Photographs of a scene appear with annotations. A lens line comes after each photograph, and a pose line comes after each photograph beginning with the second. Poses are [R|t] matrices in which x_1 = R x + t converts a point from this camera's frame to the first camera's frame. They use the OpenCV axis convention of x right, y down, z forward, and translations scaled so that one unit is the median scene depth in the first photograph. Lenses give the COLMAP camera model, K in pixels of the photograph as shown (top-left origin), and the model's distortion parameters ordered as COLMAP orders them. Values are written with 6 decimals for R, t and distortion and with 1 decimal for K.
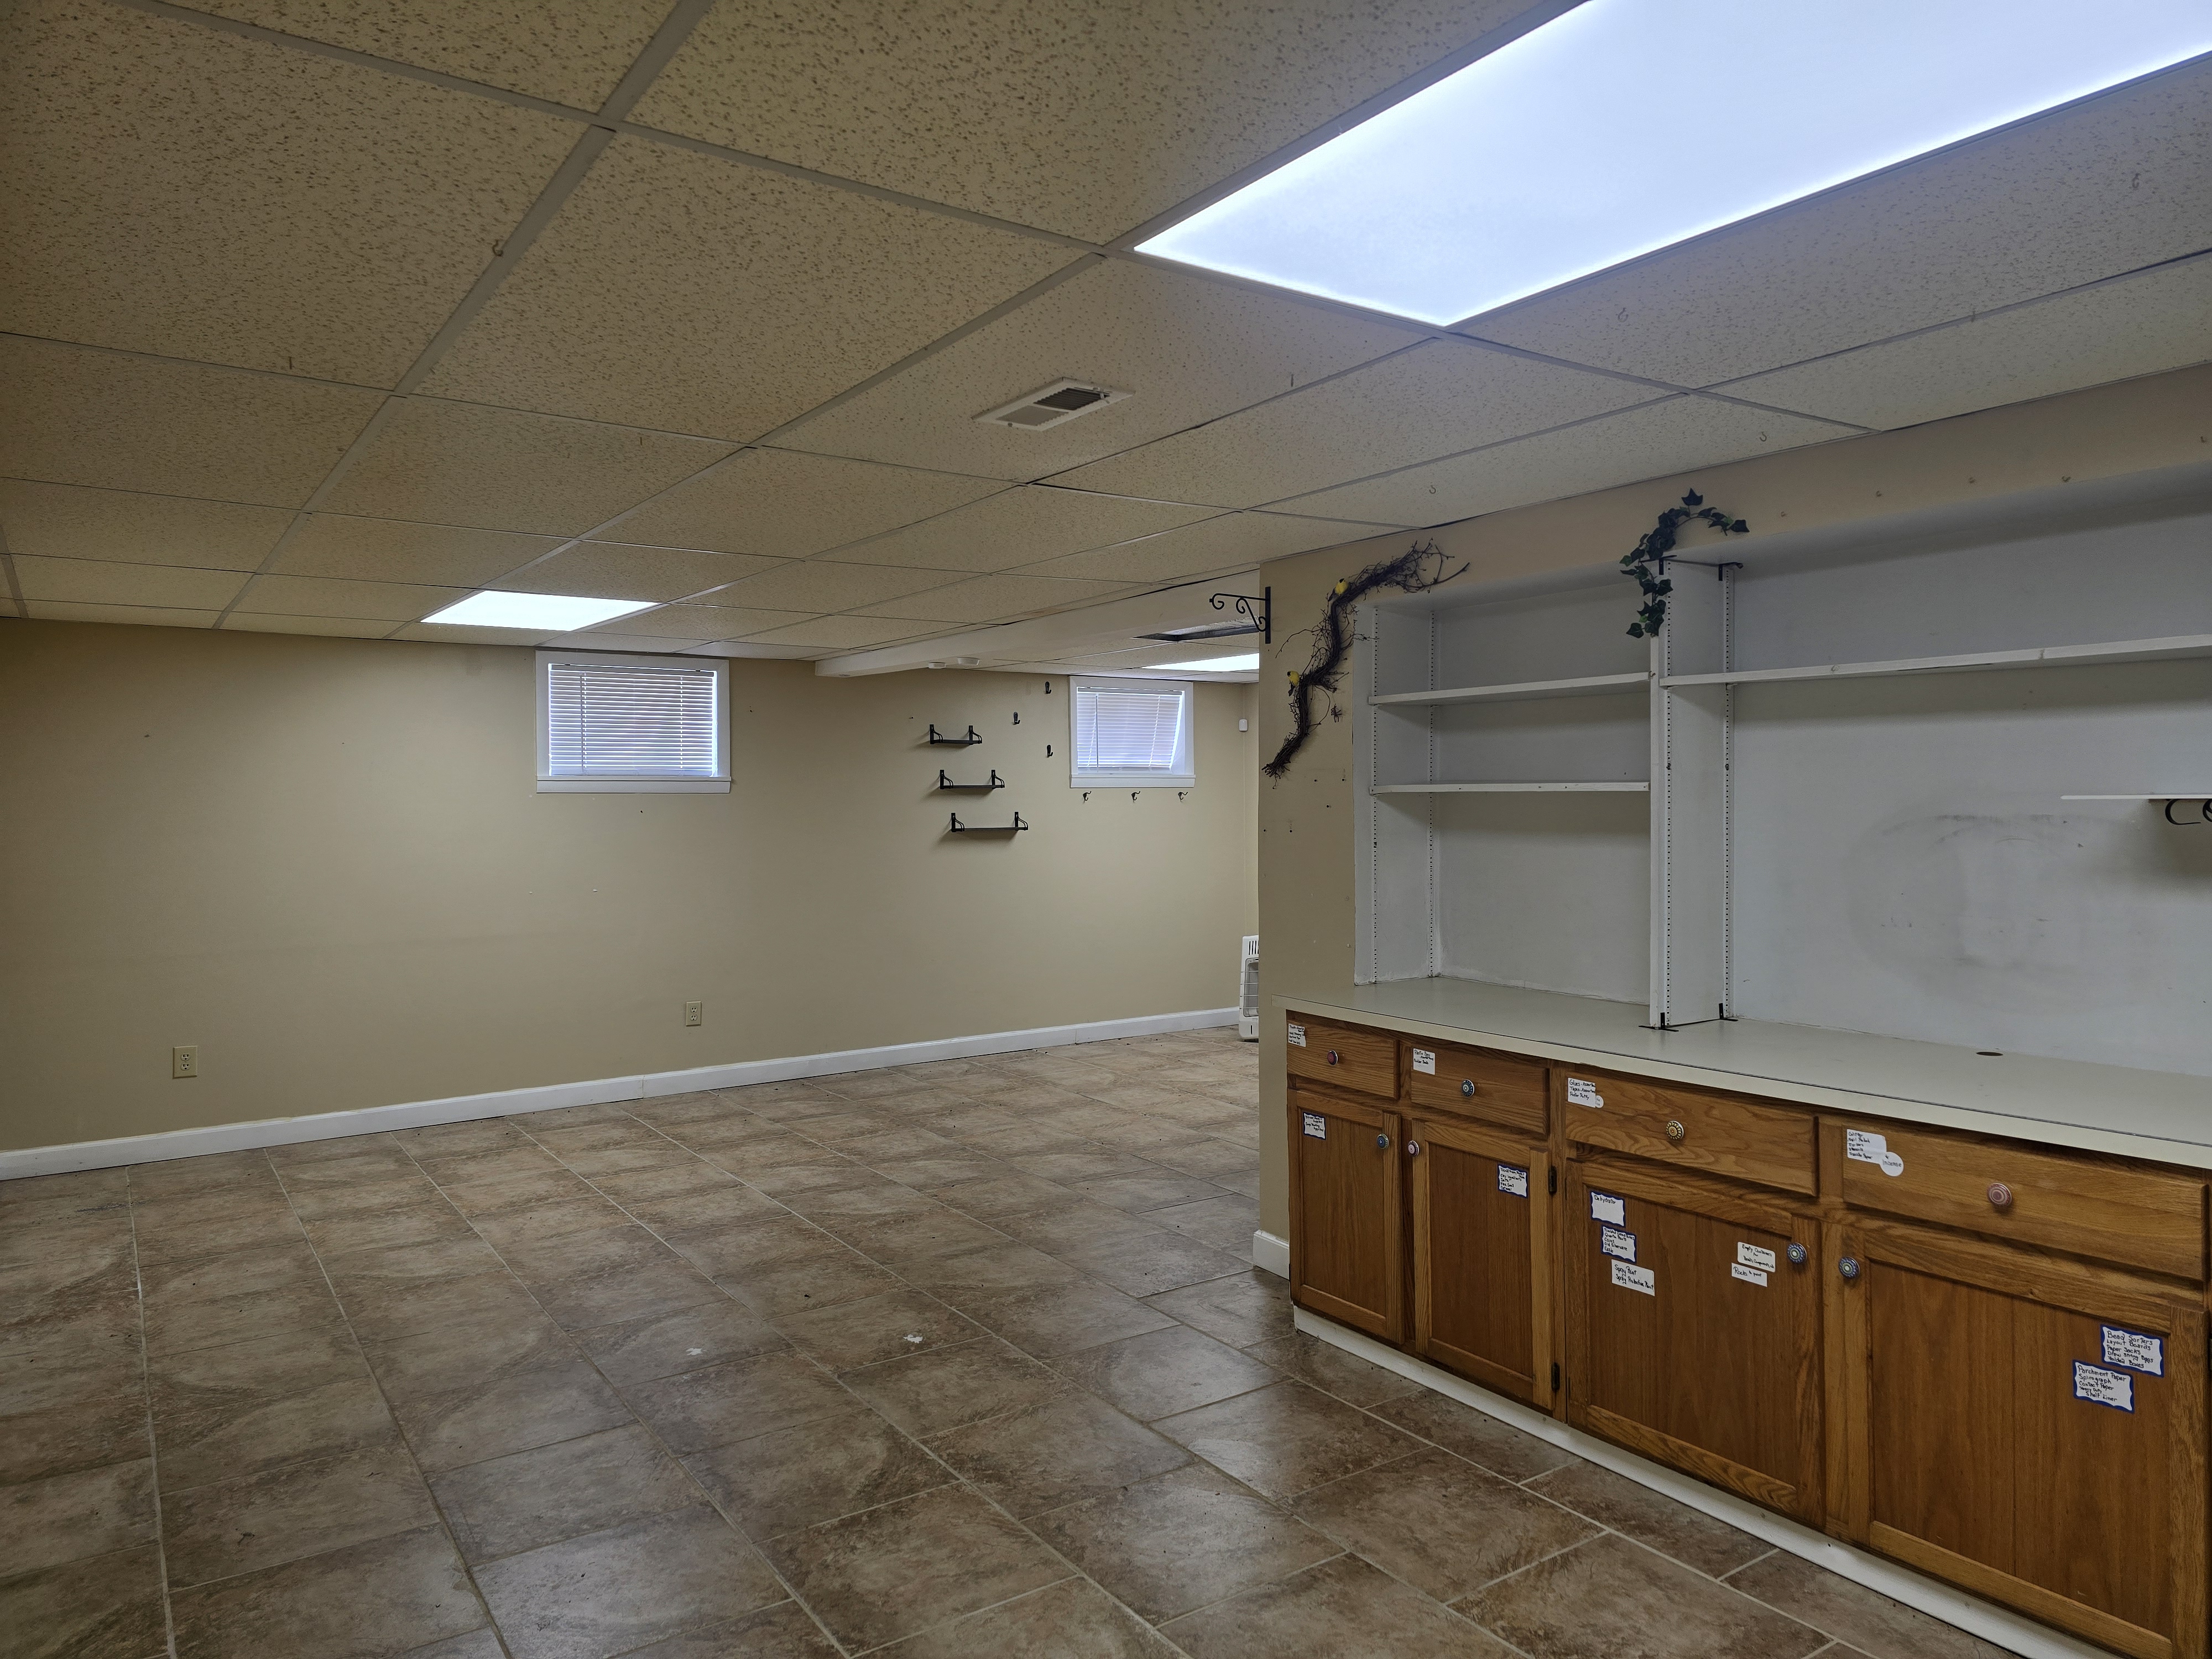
lens RADIAL K [[1478.7, 0, 1098.0], [0, 1478.7, 826.5], [0, 0, 1]] dist [0.101738, -0.107067]
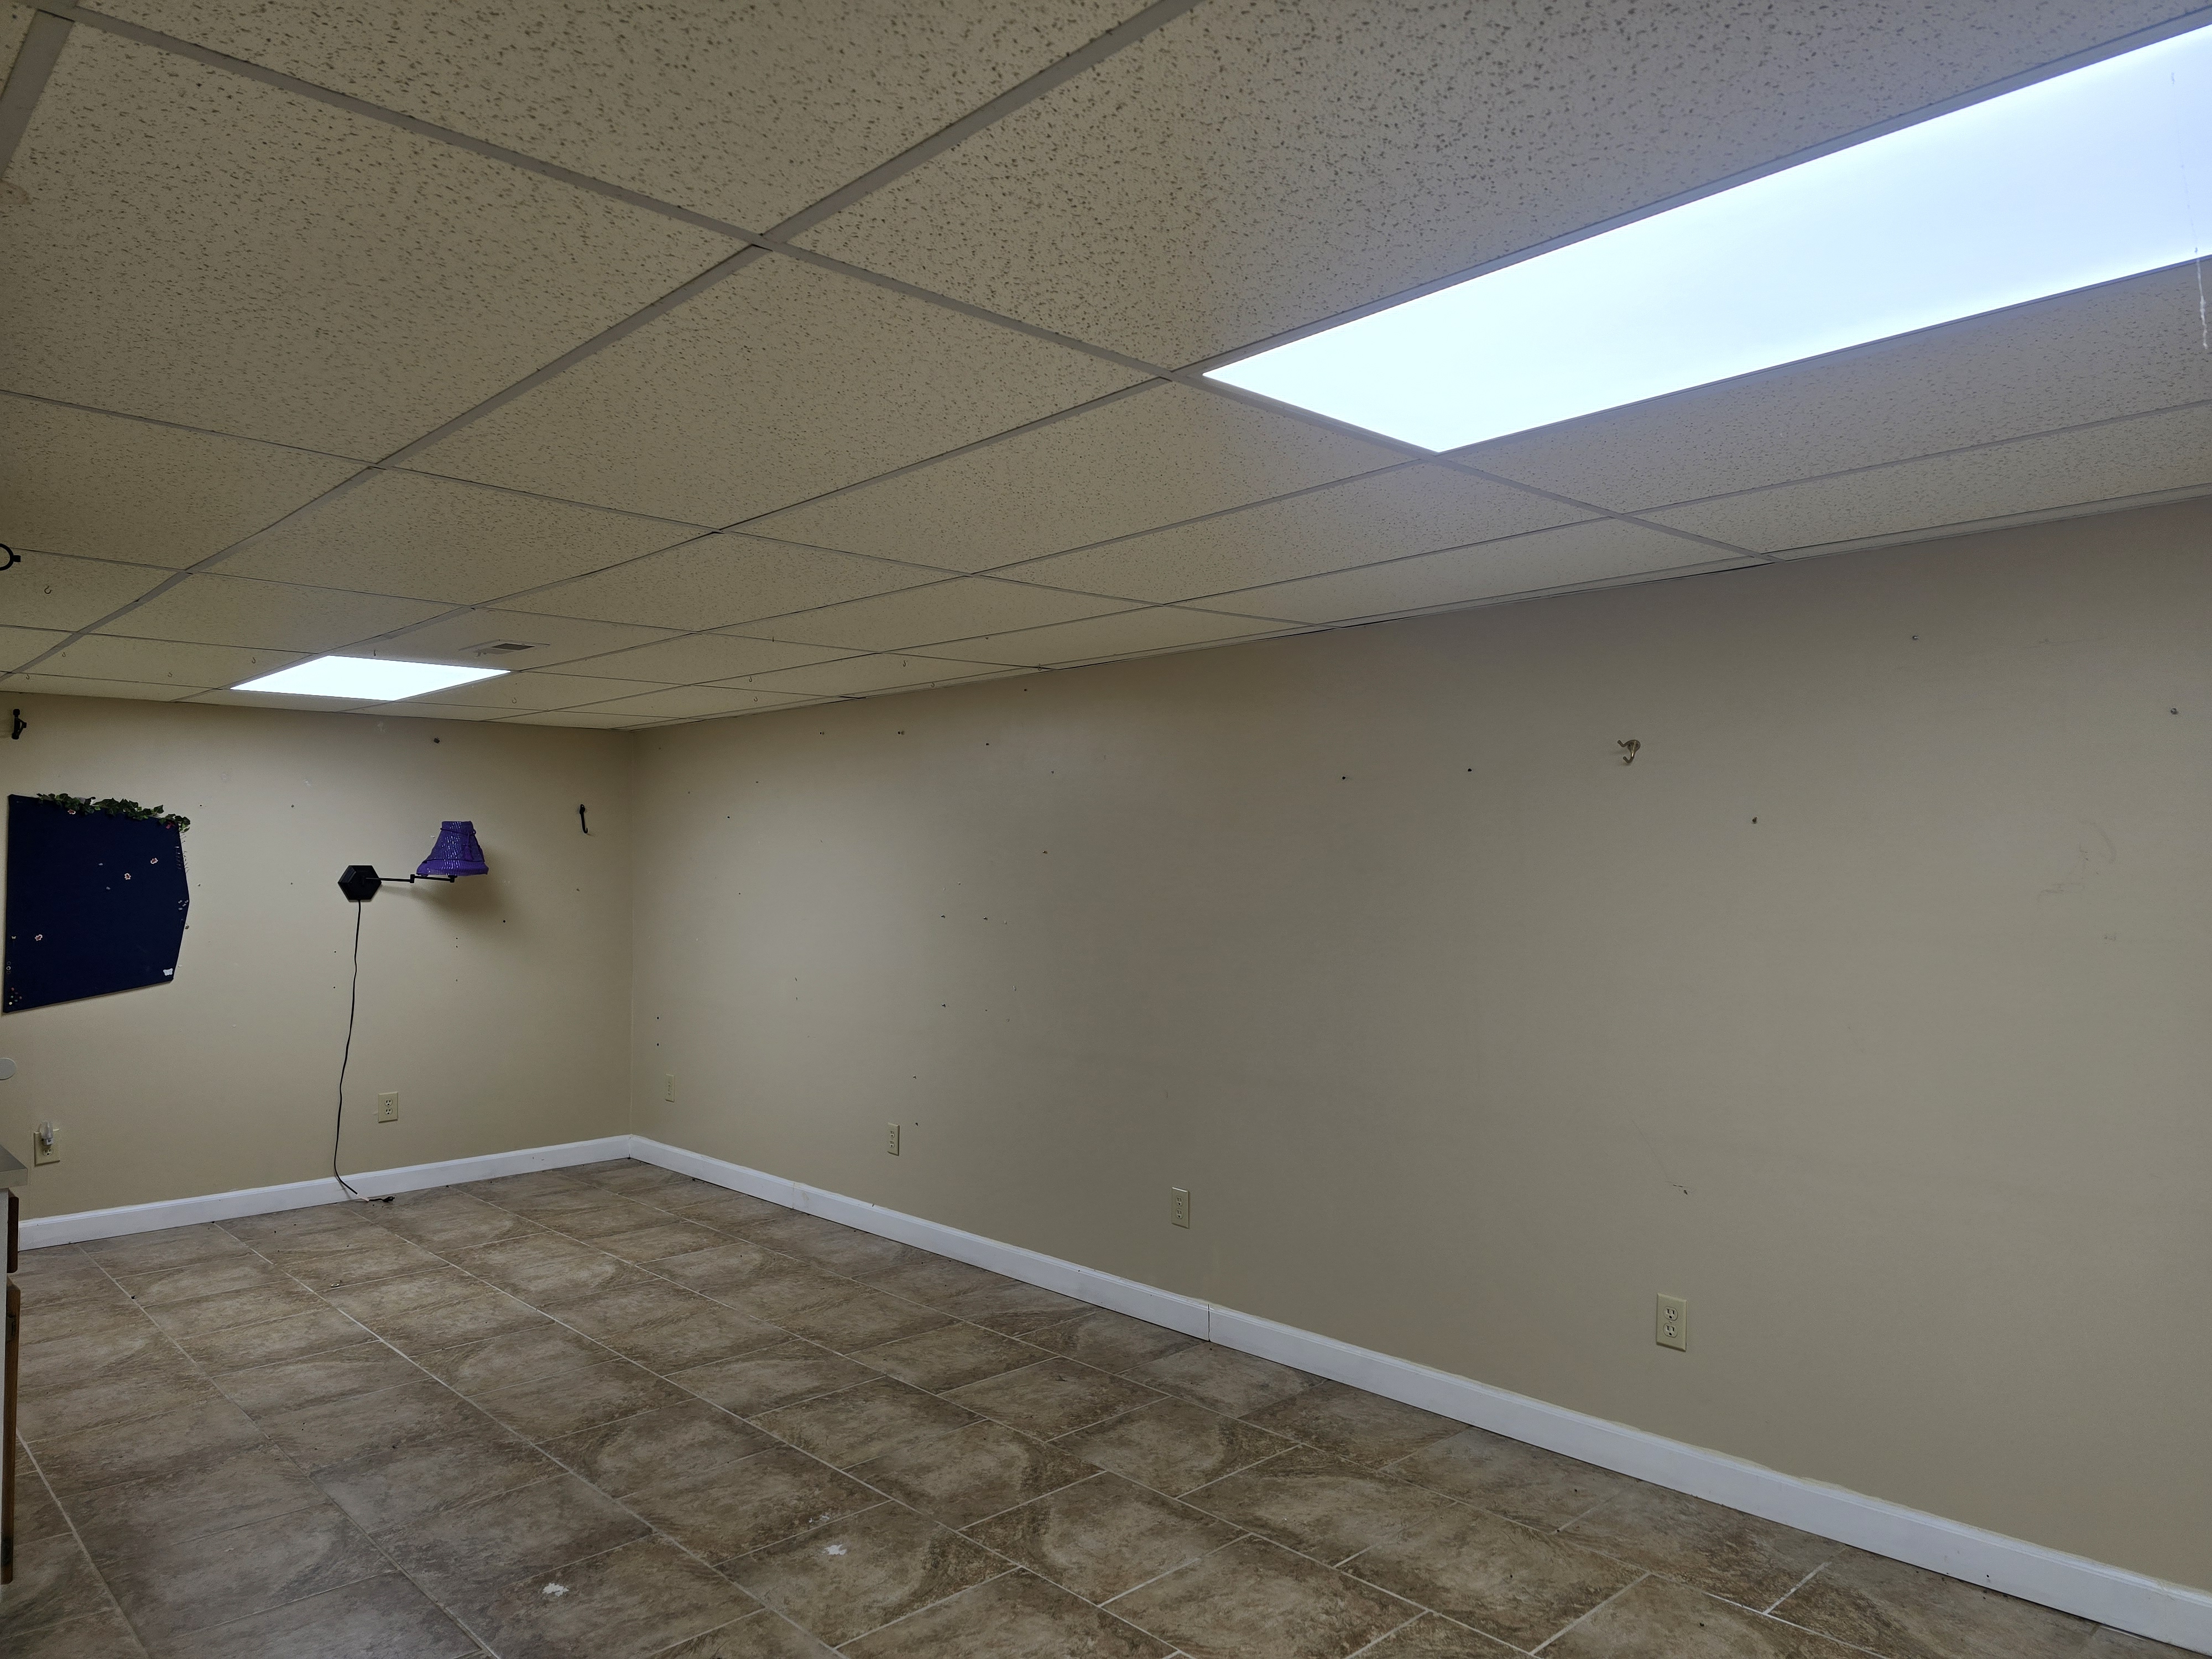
lens RADIAL K [[1478.7, 0, 1098.0], [0, 1478.7, 826.5], [0, 0, 1]] dist [0.101738, -0.107067]
pose [[-0.986297, 0.009577, -0.164701, -0.312531], [0.010300, 0.999941, -0.003540, -0.048954], [0.164657, -0.005188, -0.986337, 2.070986]]
